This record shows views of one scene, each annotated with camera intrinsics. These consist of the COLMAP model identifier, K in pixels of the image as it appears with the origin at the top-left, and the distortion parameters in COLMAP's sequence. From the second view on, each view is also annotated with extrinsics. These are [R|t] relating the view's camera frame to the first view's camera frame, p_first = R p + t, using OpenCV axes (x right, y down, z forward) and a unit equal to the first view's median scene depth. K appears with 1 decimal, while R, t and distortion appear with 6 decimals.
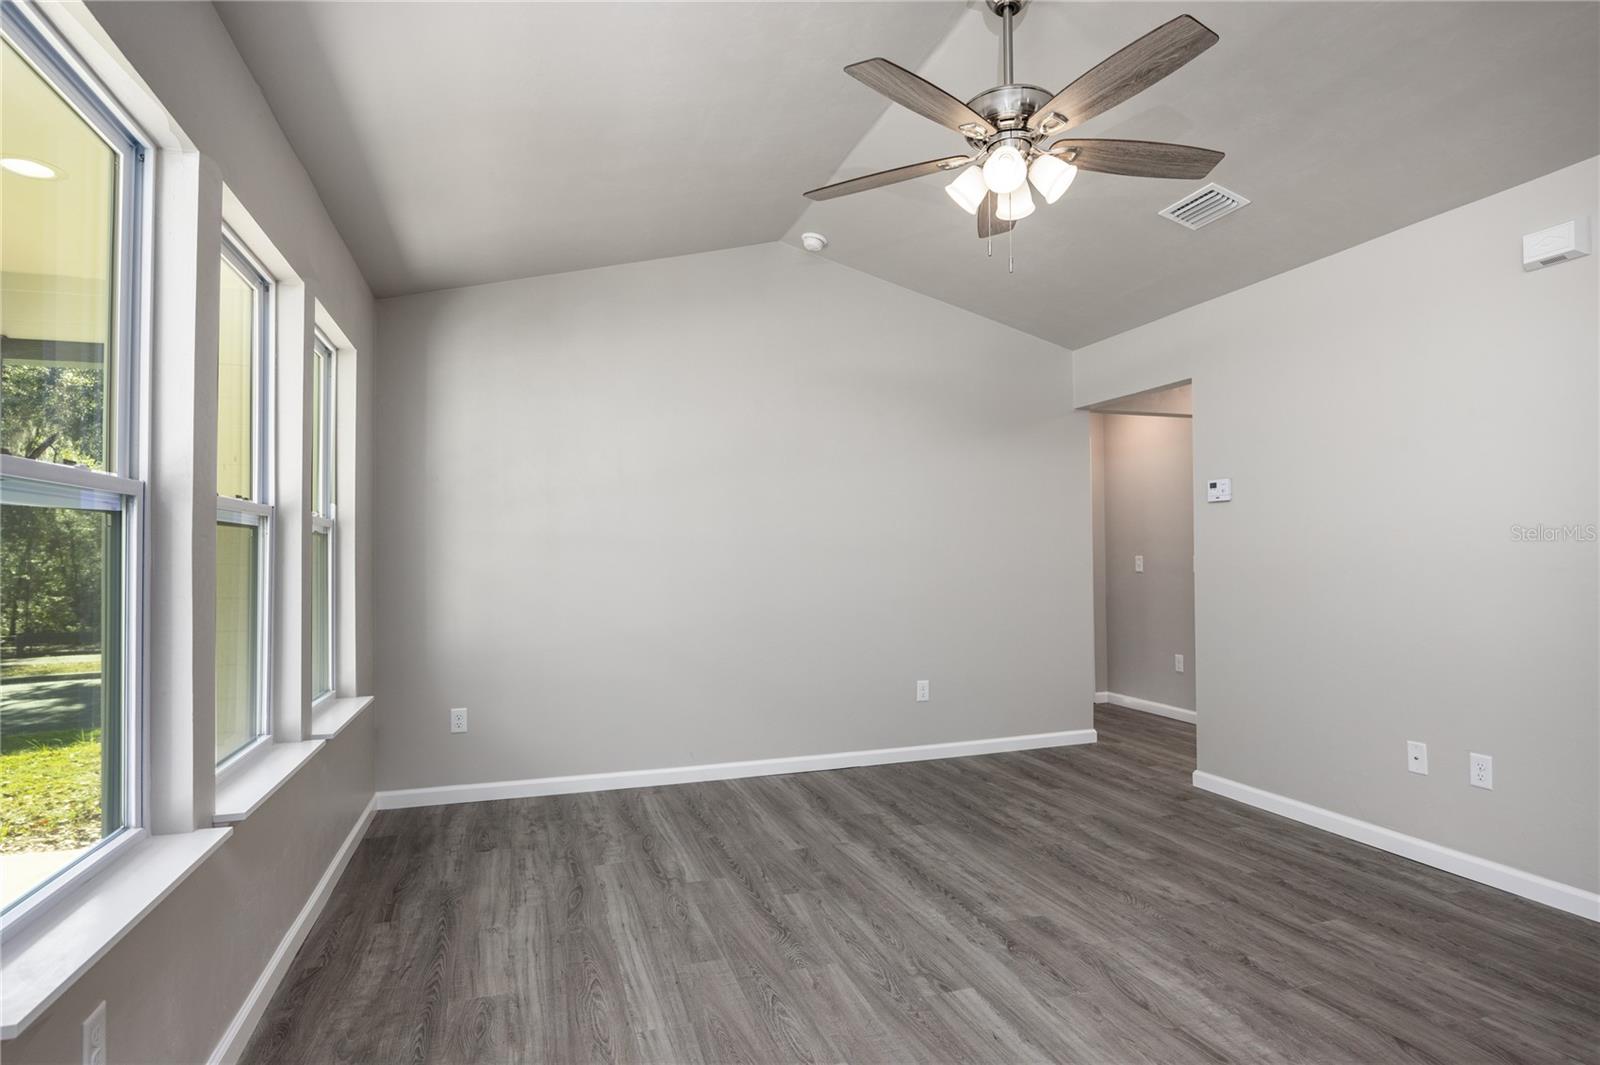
lens RADIAL K [[833.7, 0, 814.6], [0, 833.7, 530.2], [0, 0, 1]] dist [-0.006895, 0.000612]
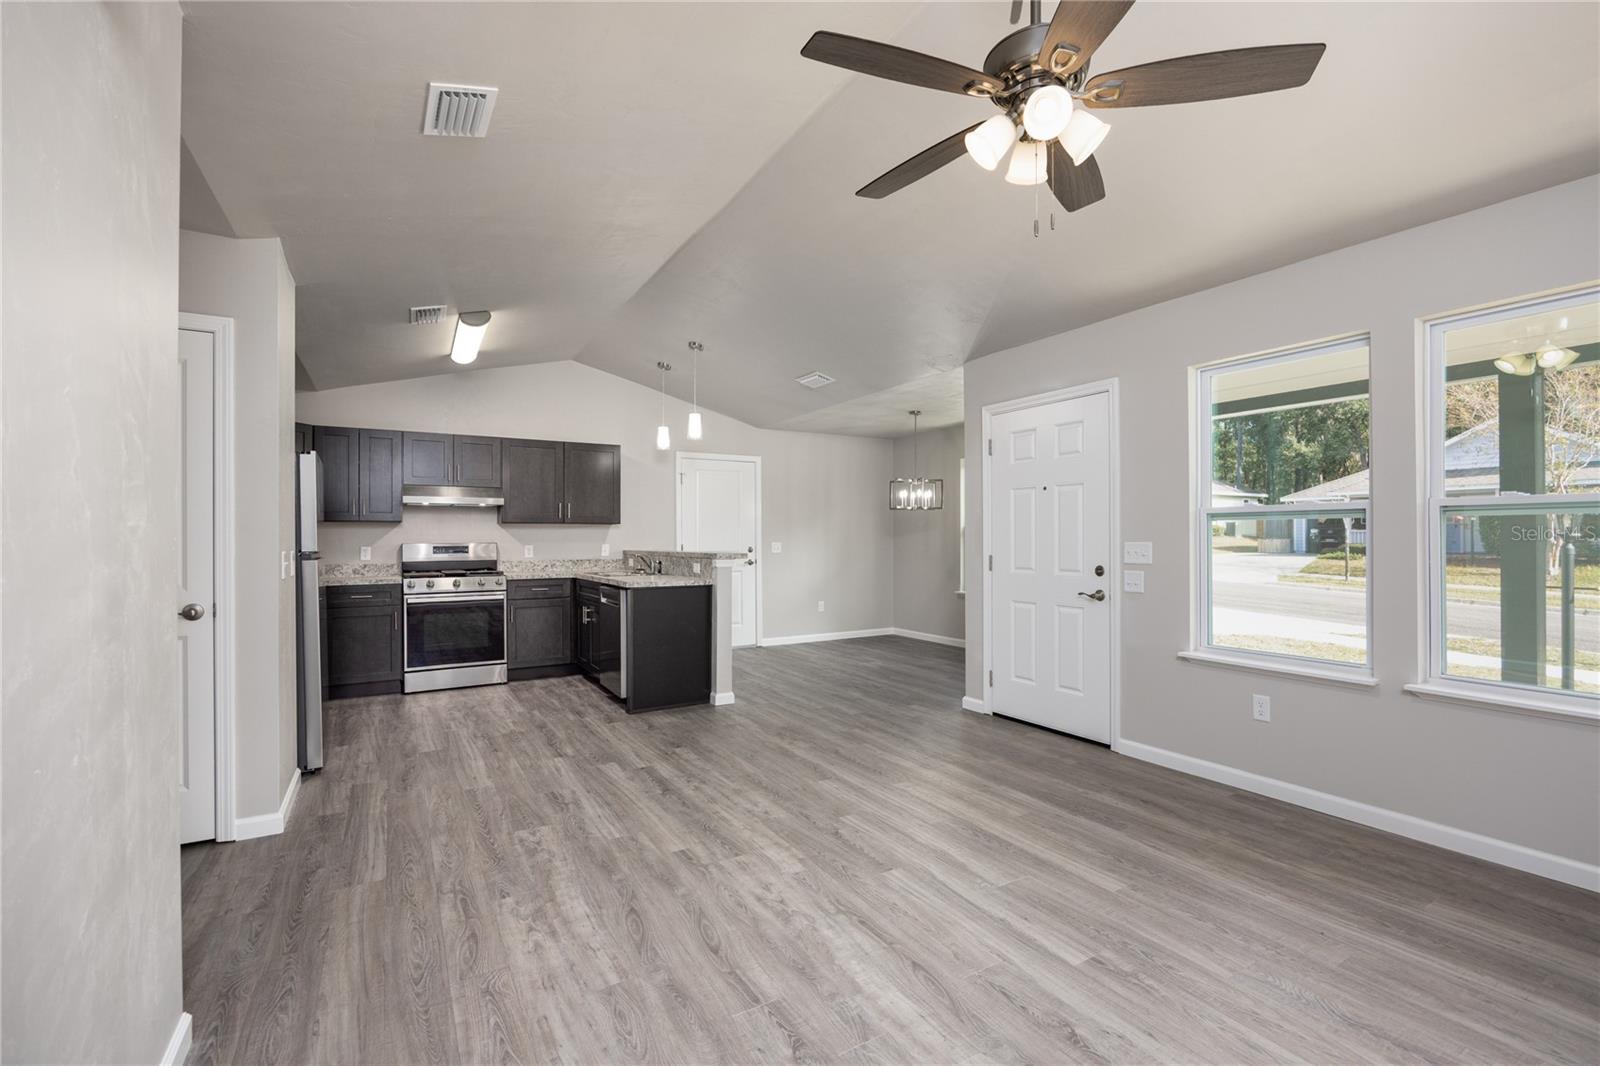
lens RADIAL K [[711.1, 0, 803.9], [0, 711.1, 536.2], [0, 0, 1]] dist [-0.005288, 0.000168]
pose [[-0.978418, 0.012424, -0.206260, 0.583998], [0.019031, 0.999366, -0.030079, 0.035100], [0.205756, -0.033355, -0.978035, 1.528348]]
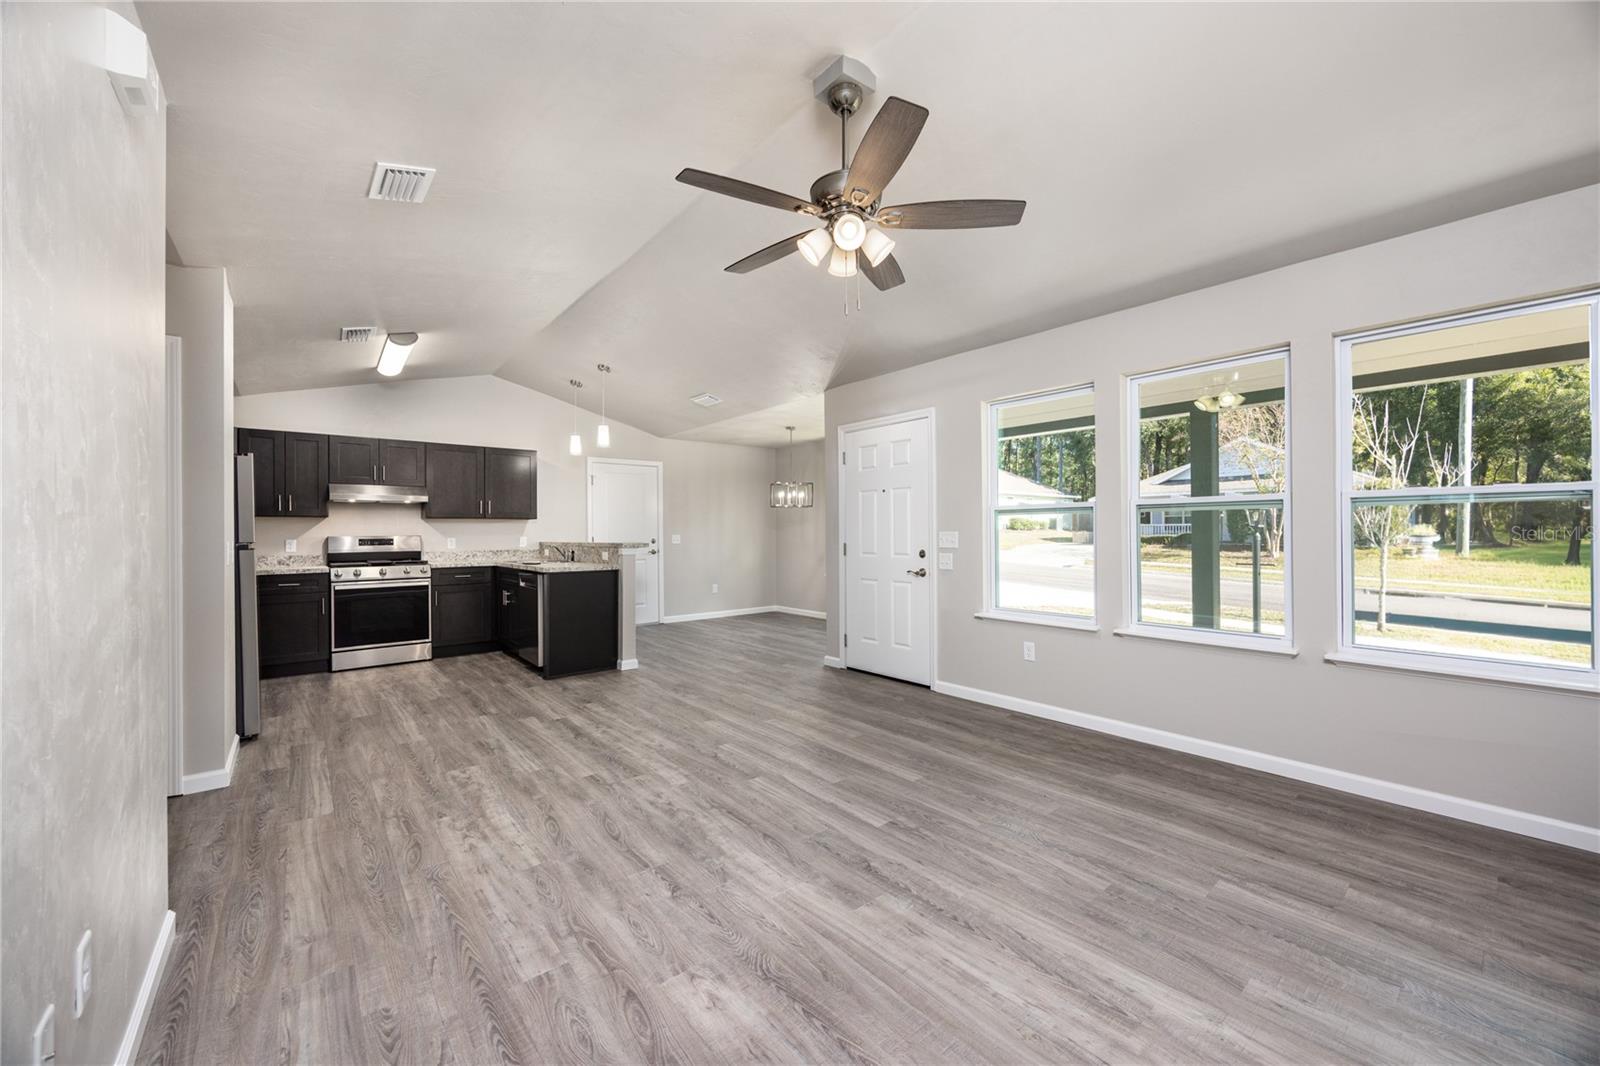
lens RADIAL K [[624.6, 0, 804.1], [0, 624.6, 529.5], [0, 0, 1]] dist [0.003647, 0.000349]
pose [[-0.935317, 0.014722, -0.353505, 0.583545], [0.026662, 0.999226, -0.028929, 0.048993], [0.352805, -0.036483, -0.934985, 1.692463]]
